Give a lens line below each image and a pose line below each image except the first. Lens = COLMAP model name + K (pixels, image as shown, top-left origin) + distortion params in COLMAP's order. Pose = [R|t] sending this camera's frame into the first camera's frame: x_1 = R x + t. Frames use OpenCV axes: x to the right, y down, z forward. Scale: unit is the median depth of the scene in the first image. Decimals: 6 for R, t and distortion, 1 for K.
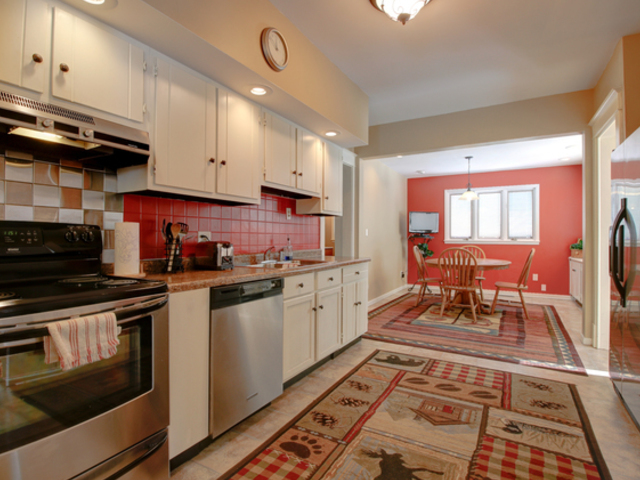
lens RADIAL K [[337.1, 0, 319.2], [0, 337.1, 236.5], [0, 0, 1]] dist [-0.000560, -0.001329]
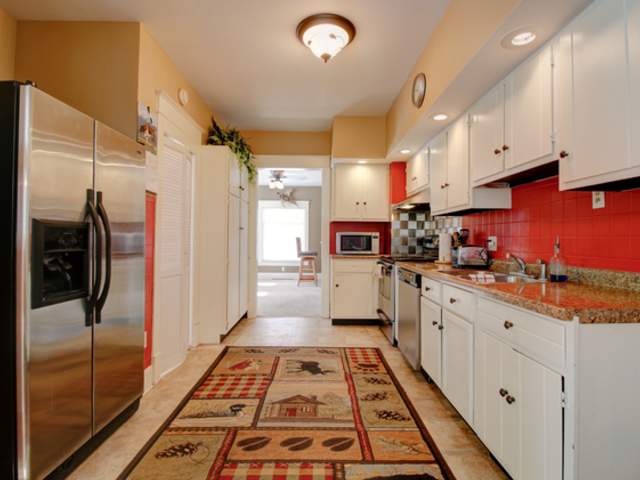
lens RADIAL K [[337.1, 0, 319.2], [0, 337.1, 236.5], [0, 0, 1]] dist [-0.000560, -0.001329]
pose [[-0.860397, -0.014657, -0.509413, 0.872291], [-0.009675, 0.999876, -0.012429, 0.005292], [0.509532, -0.005765, -0.860432, 2.006566]]
